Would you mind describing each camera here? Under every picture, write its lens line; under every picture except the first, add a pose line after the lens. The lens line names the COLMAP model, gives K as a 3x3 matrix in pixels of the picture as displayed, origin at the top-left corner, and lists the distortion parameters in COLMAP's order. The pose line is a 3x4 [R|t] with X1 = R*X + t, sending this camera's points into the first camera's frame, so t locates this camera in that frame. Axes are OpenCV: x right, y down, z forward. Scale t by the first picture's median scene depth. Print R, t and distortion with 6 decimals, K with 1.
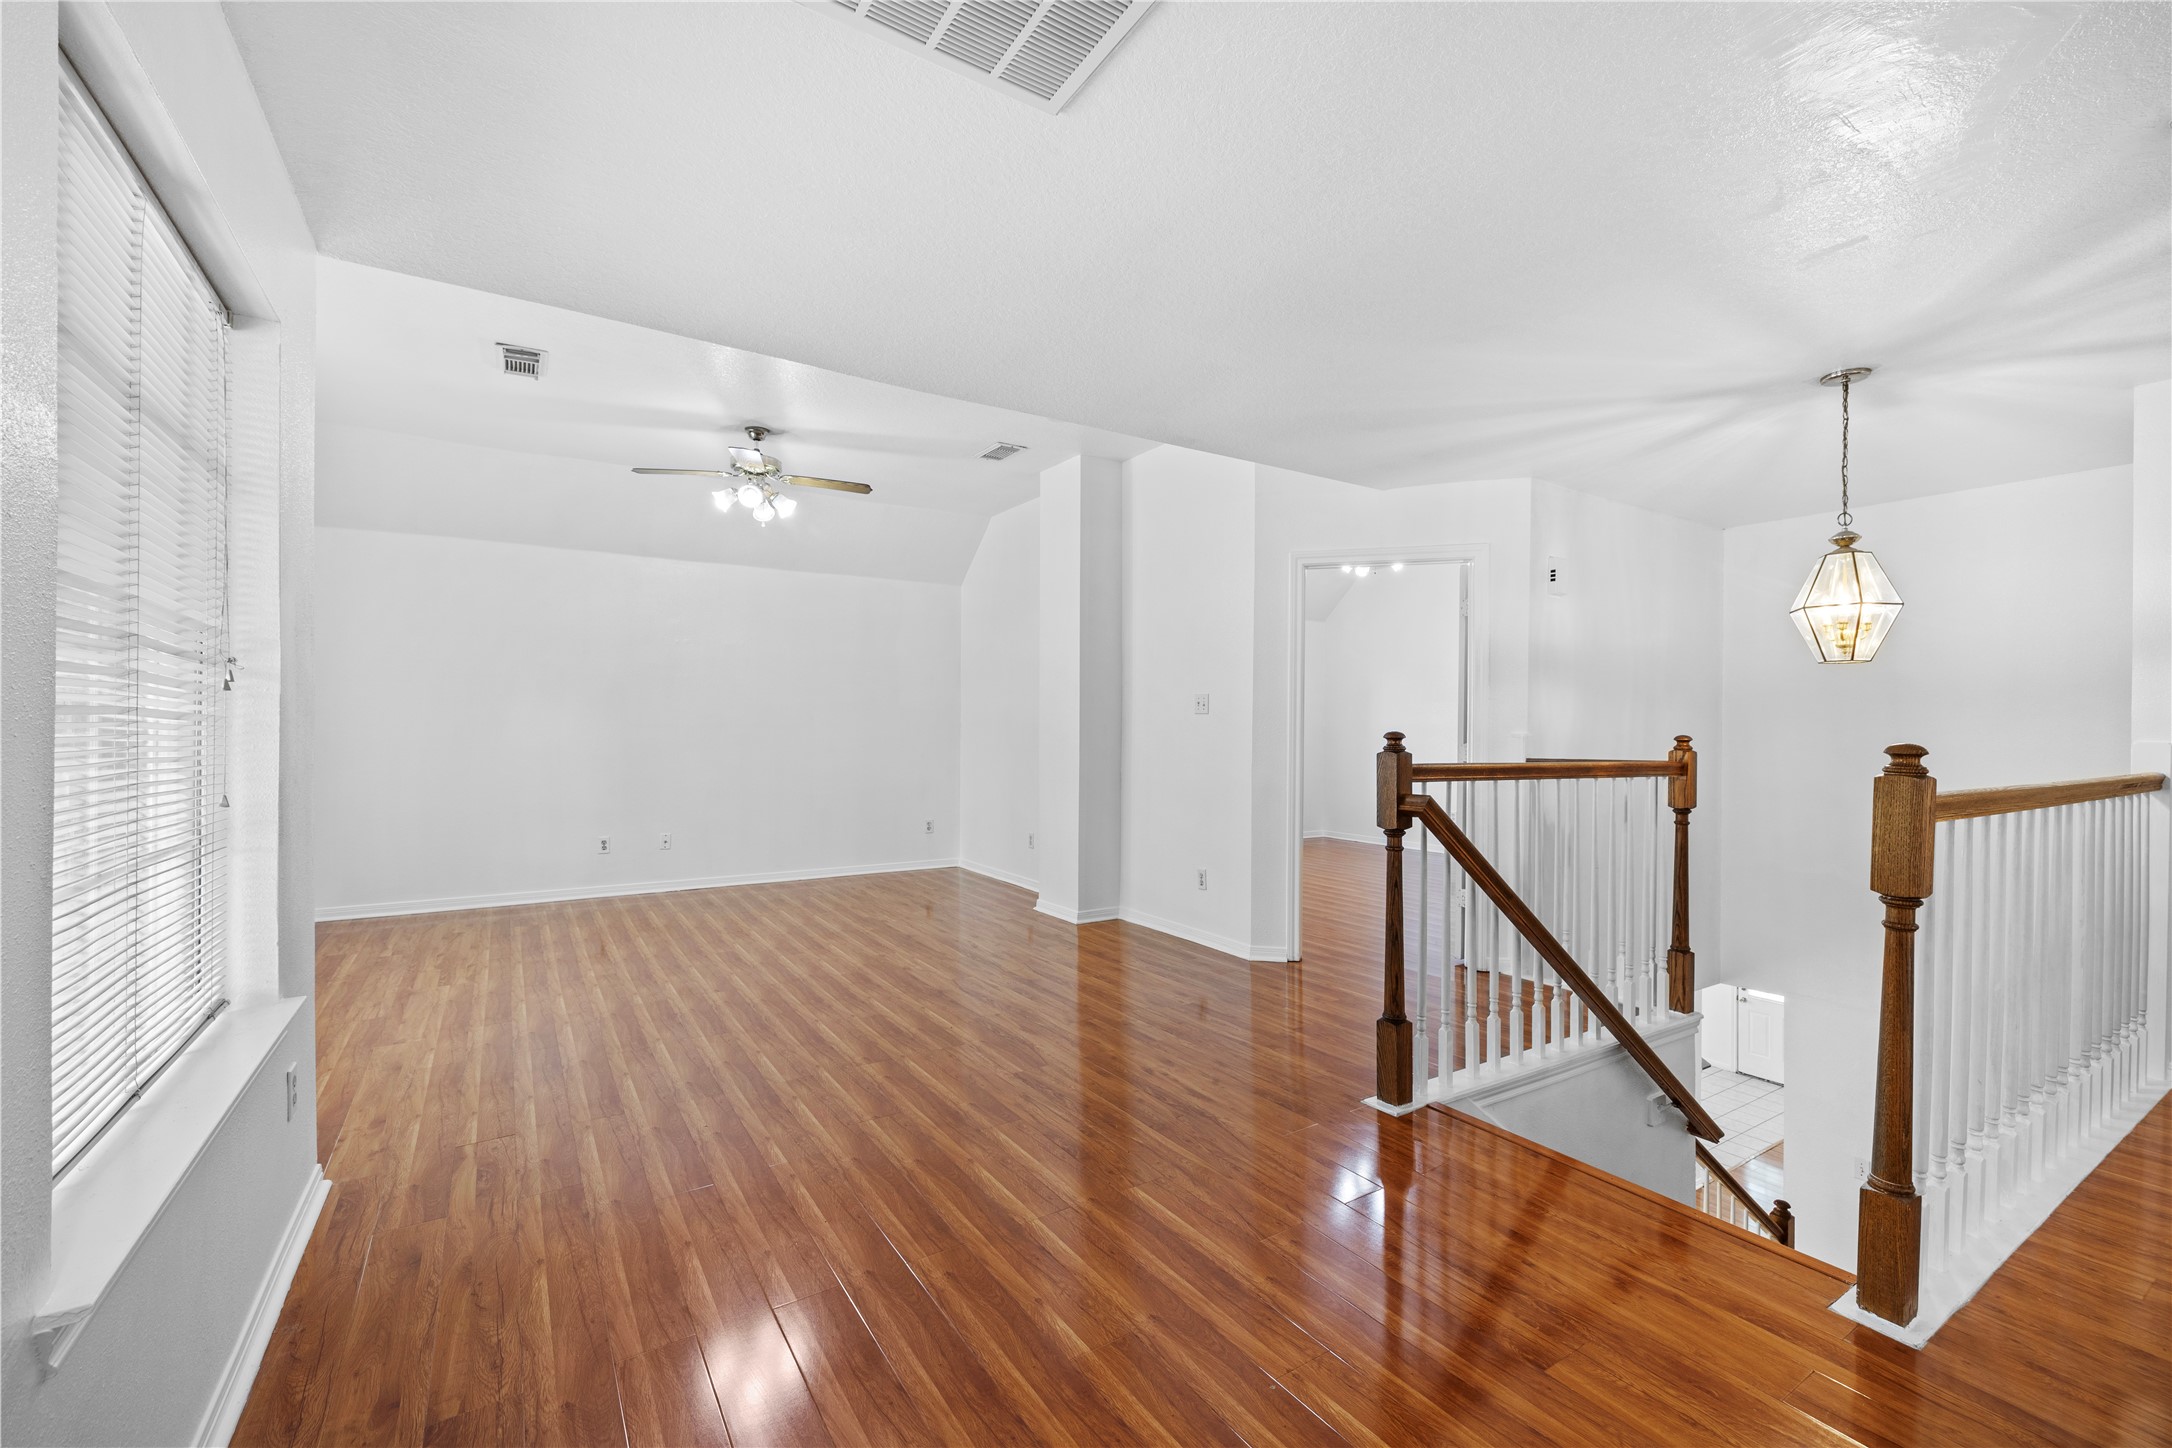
lens RADIAL K [[912.1, 0, 1083.3], [0, 912.1, 725.4], [0, 0, 1]] dist [0.000853, 0.000275]
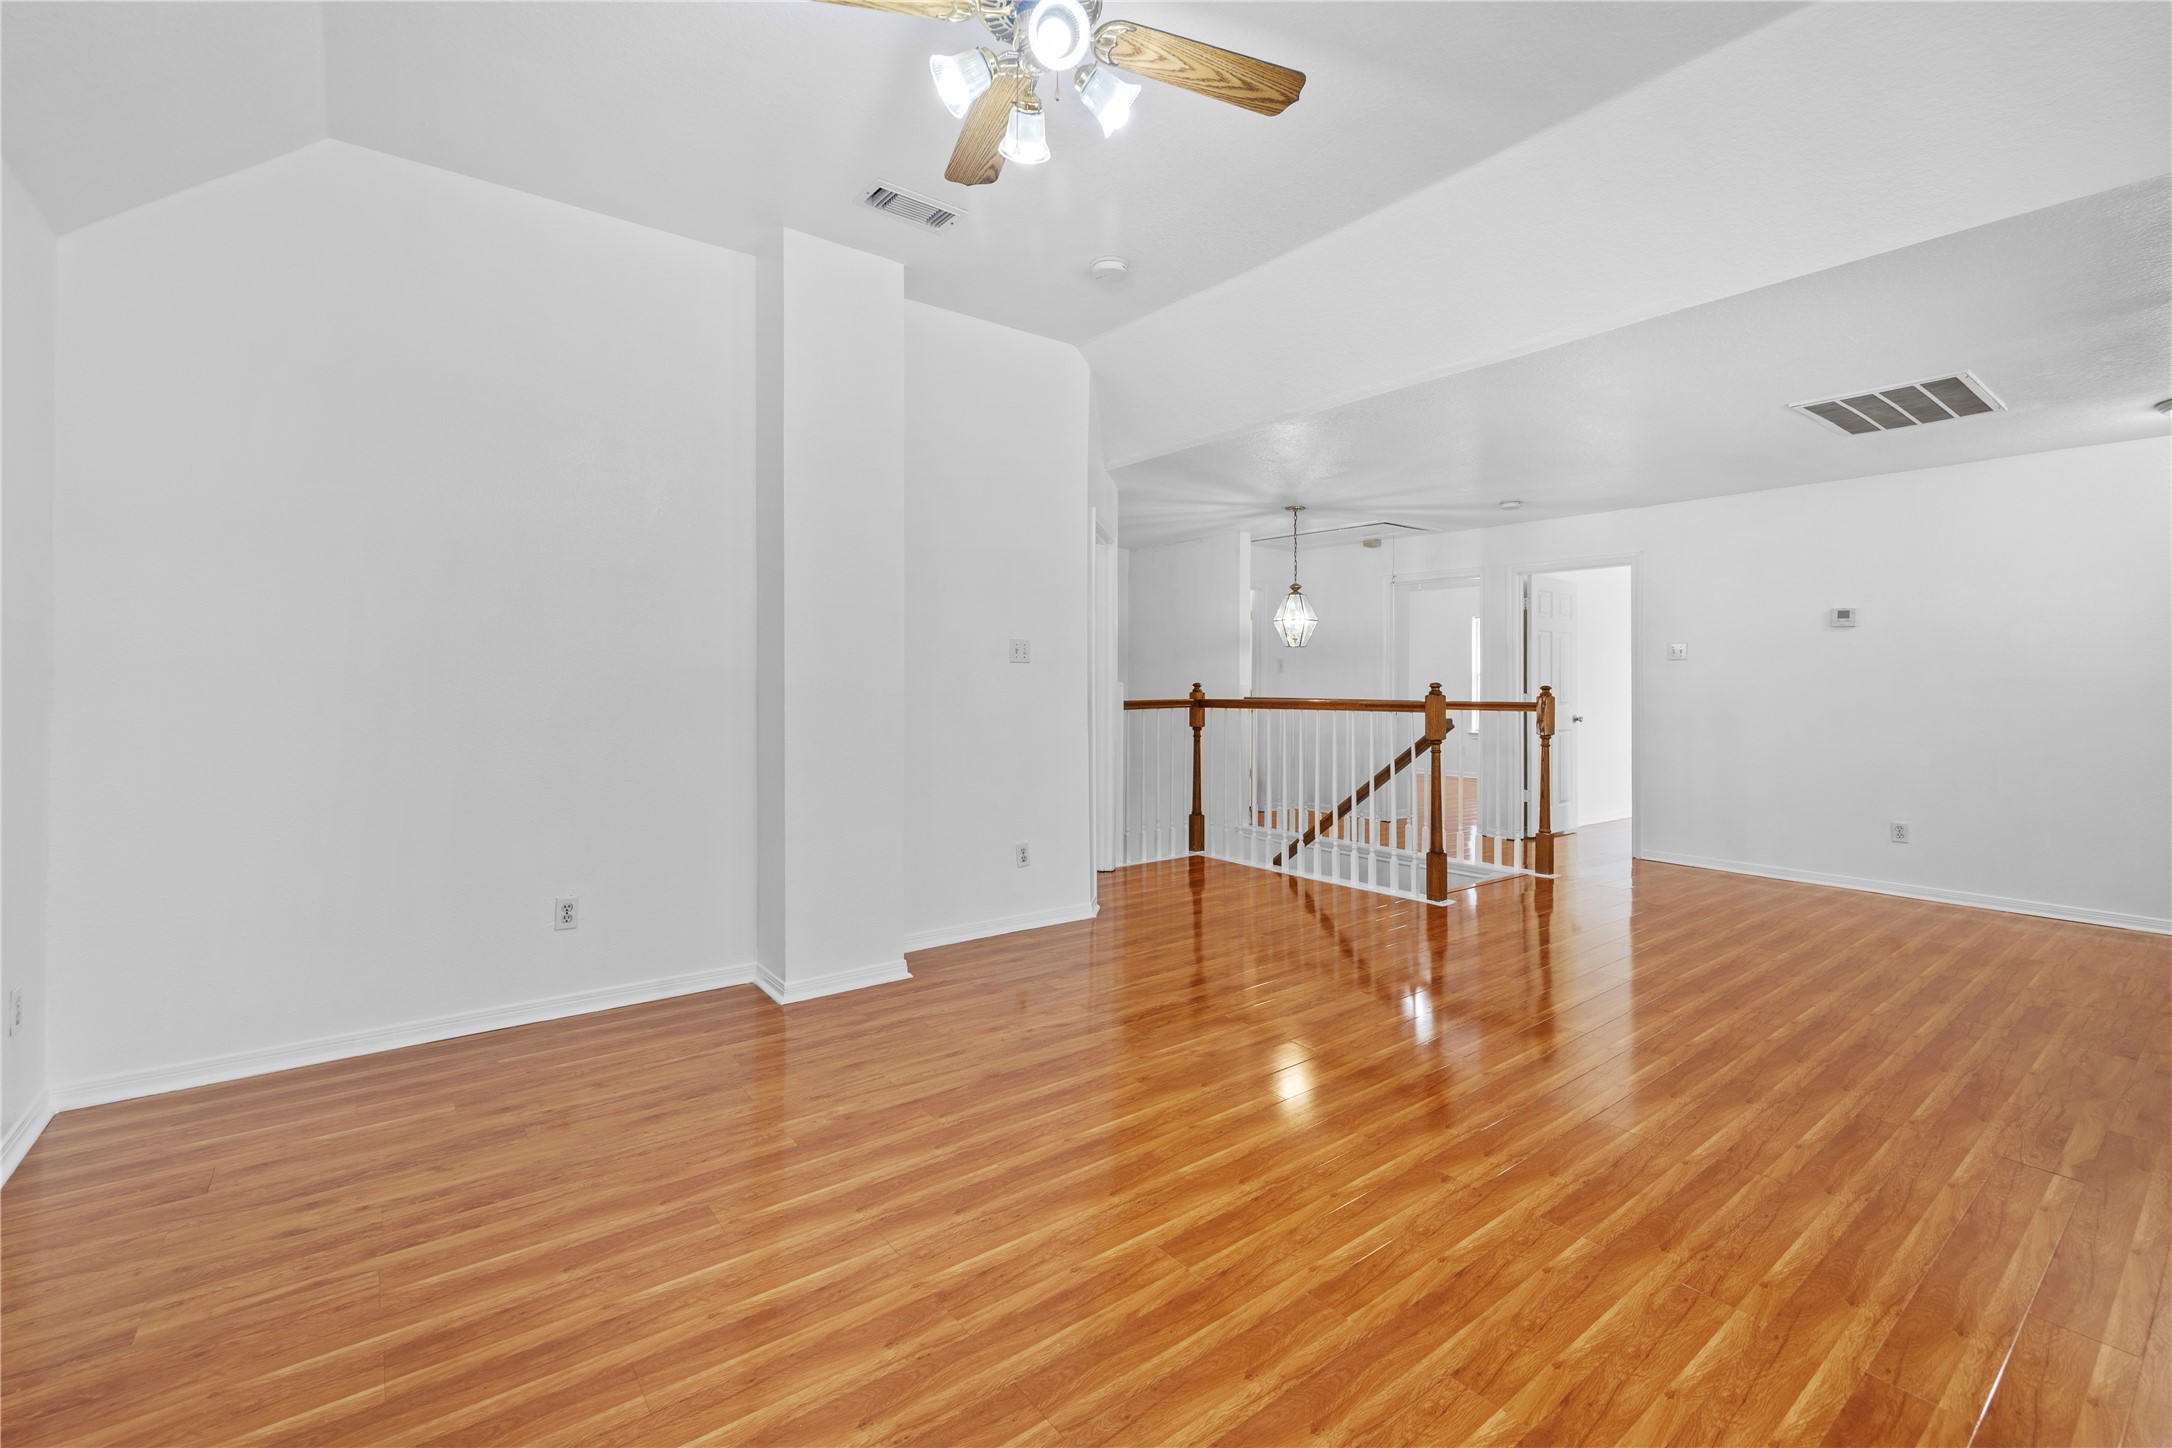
lens RADIAL K [[912.1, 0, 1106.7], [0, 912.1, 668.1], [0, 0, 1]] dist [0.000853, 0.000275]
pose [[-0.087708, 0.008597, 0.996109, -1.174522], [-0.006341, 0.999938, -0.009188, -0.000567], [-0.996126, -0.007122, -0.087648, 1.597355]]
